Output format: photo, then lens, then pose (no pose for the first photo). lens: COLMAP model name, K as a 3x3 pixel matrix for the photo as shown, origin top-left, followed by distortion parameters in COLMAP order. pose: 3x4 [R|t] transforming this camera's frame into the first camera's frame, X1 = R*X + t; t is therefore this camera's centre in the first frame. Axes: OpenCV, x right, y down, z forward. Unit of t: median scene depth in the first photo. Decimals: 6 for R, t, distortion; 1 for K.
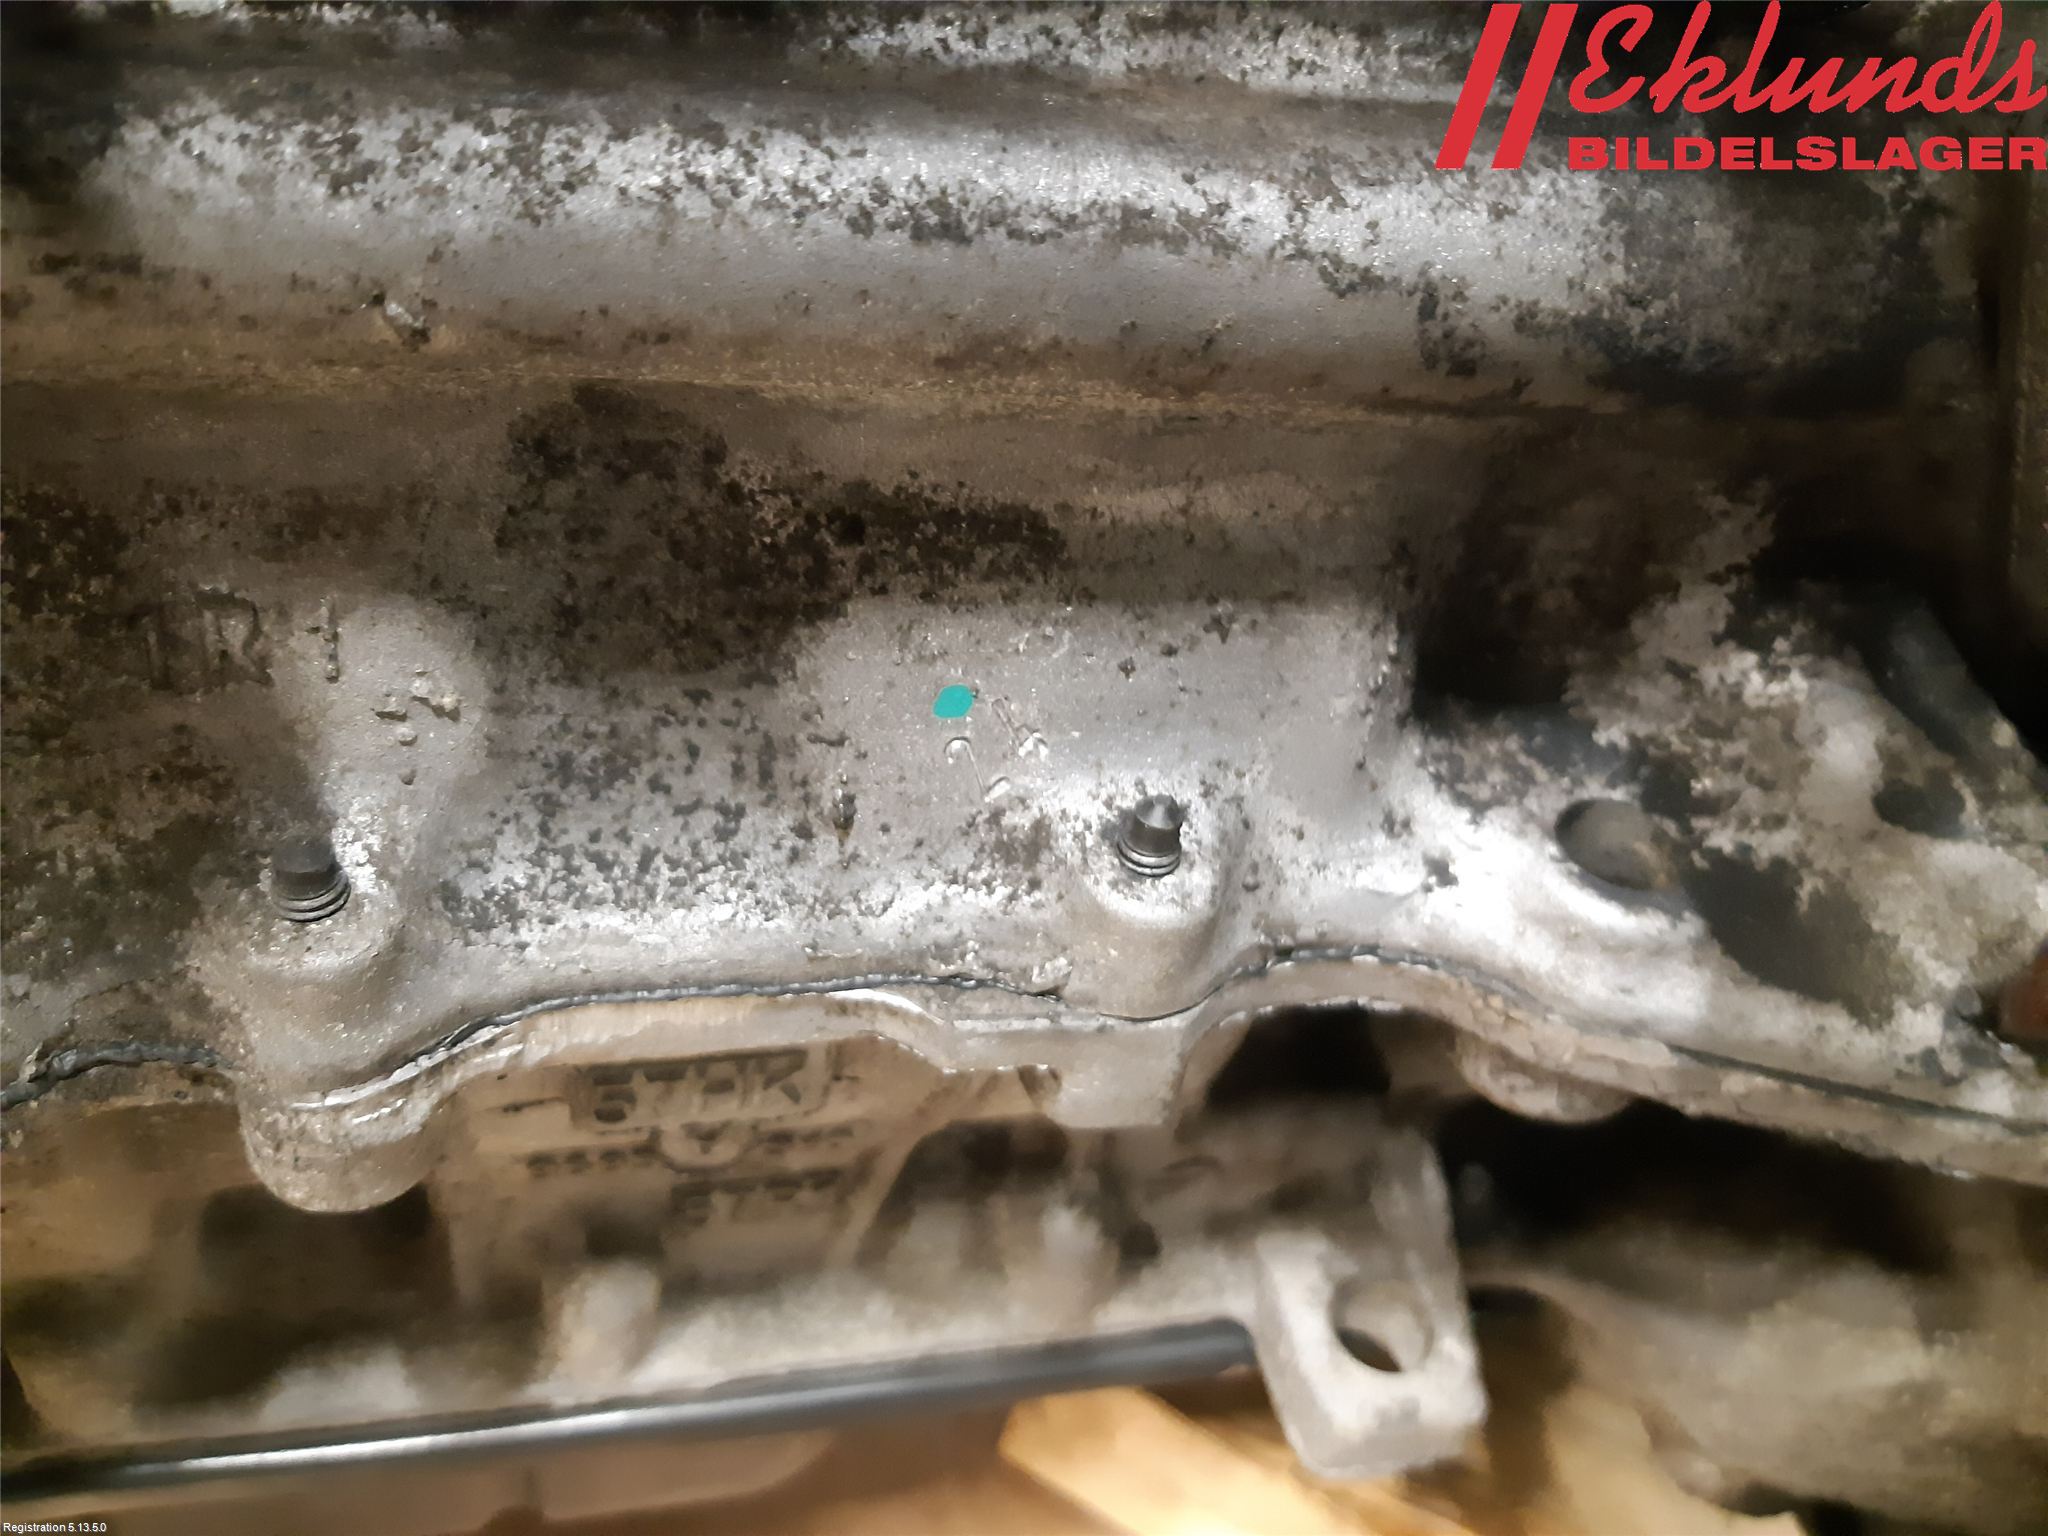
lens RADIAL K [[1555.7, 0, 1024.0], [0, 1555.7, 768.0], [0, 0, 1]] dist [0.005673, -0.001322]
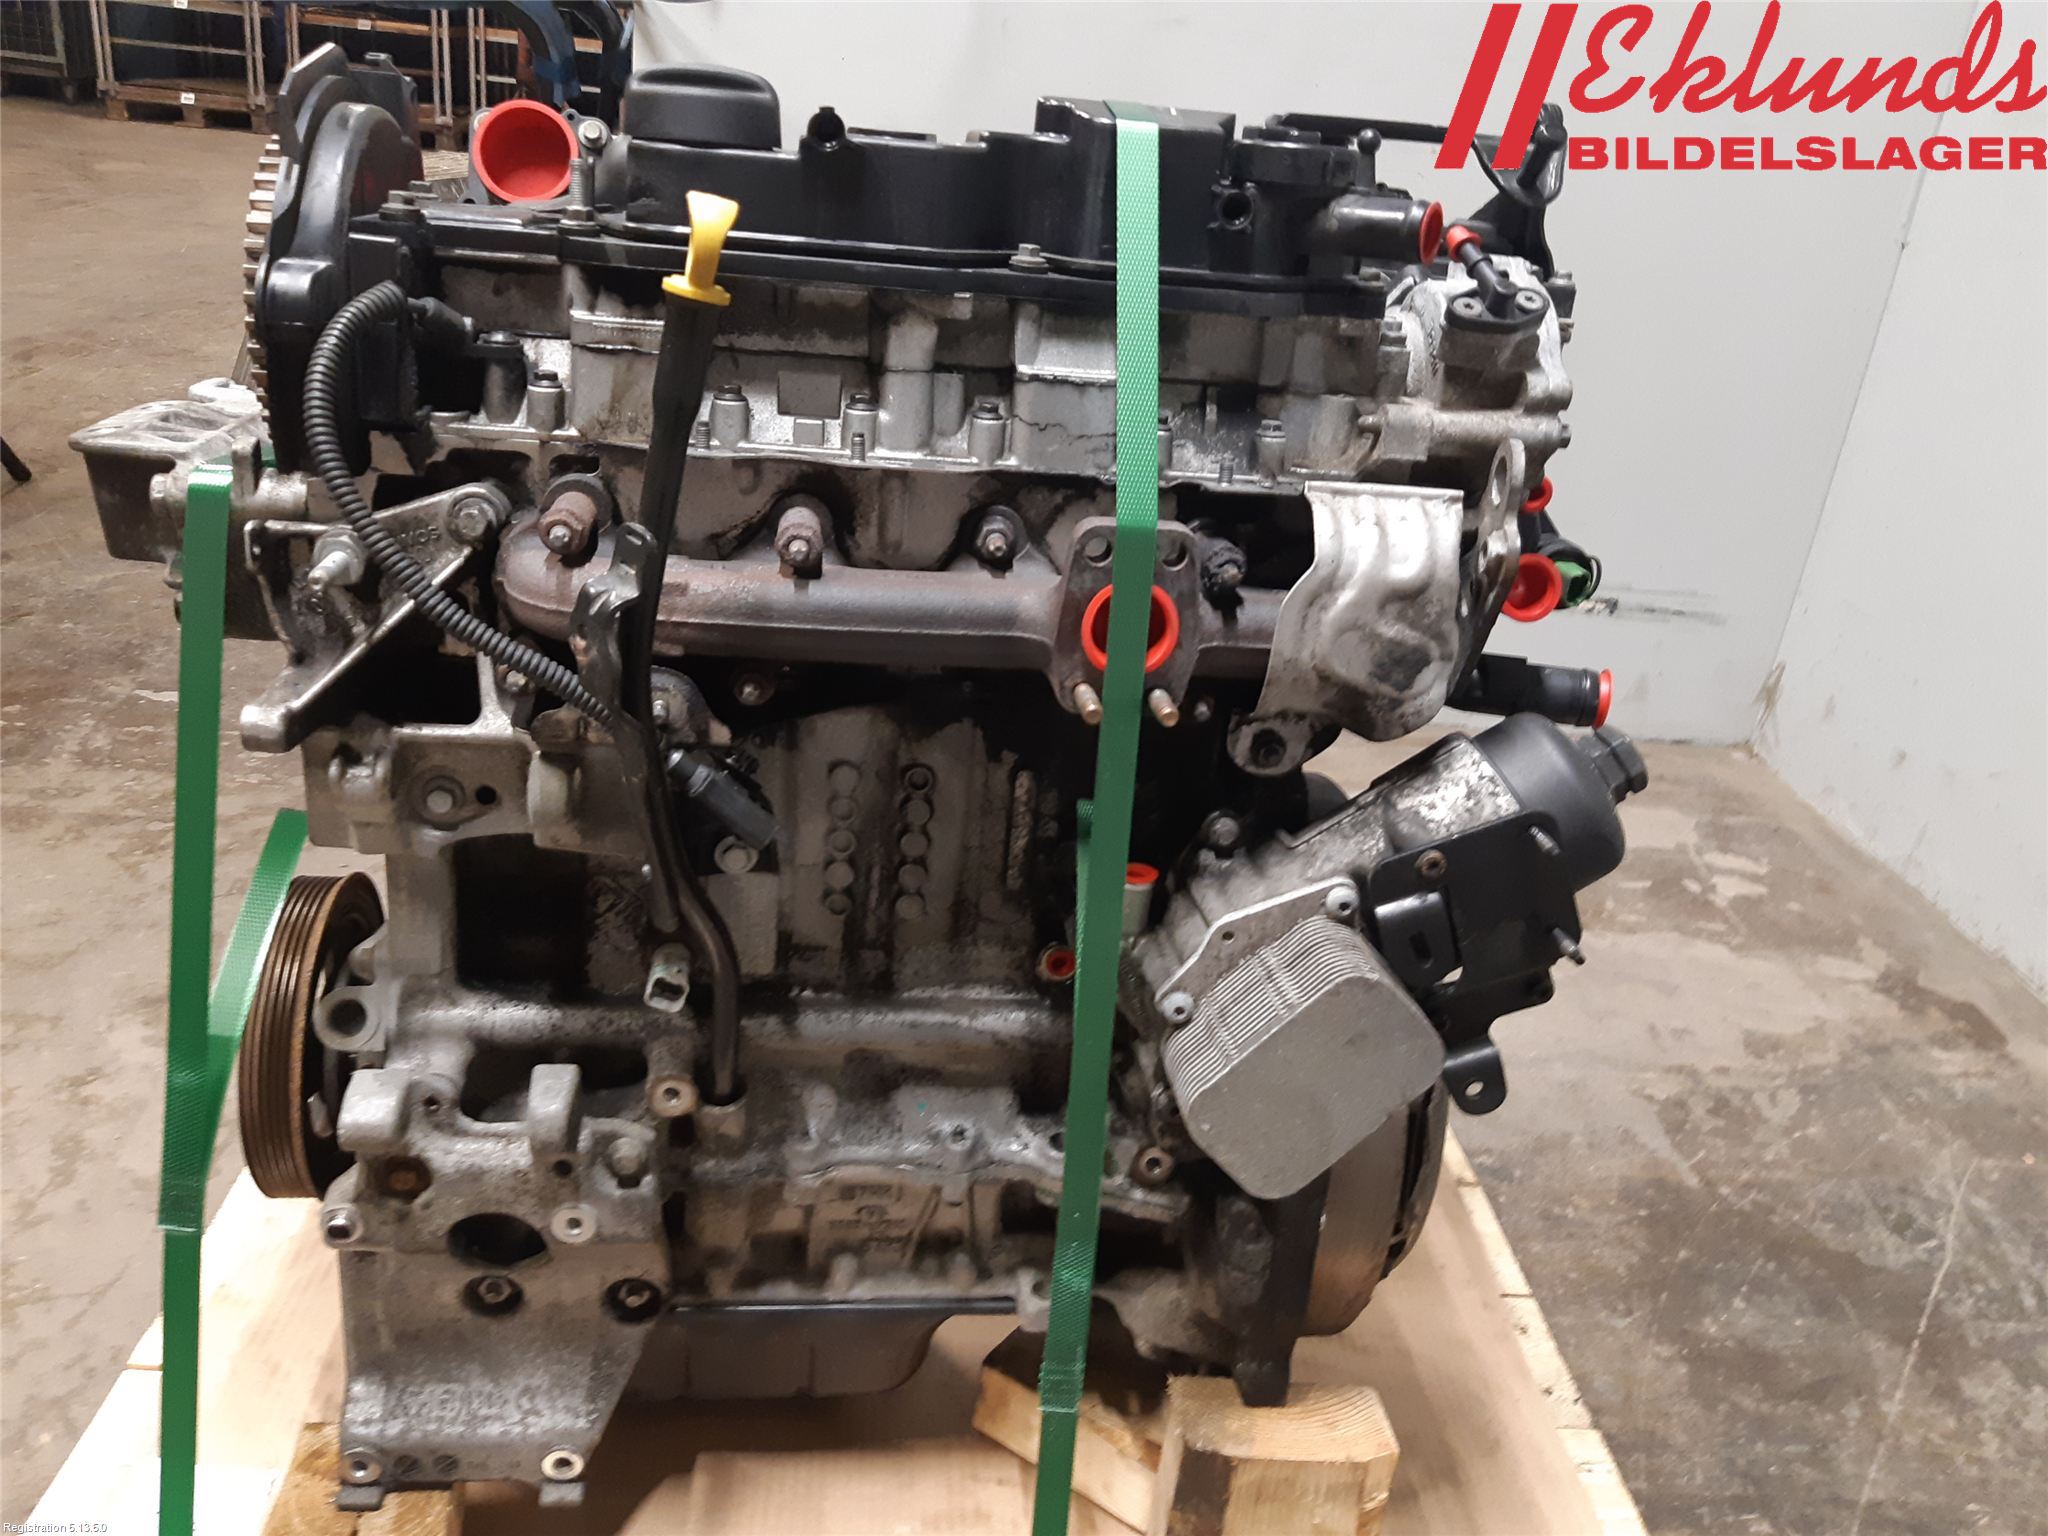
lens RADIAL K [[1537.9, 0, 1025.5], [0, 1537.9, 654.3], [0, 0, 1]] dist [0.002167, -0.000547]
pose [[0.992361, -0.031899, -0.119172, 0.935839], [-0.018503, 0.916583, -0.399417, 0.604774], [0.121972, 0.398571, 0.908991, -4.132711]]
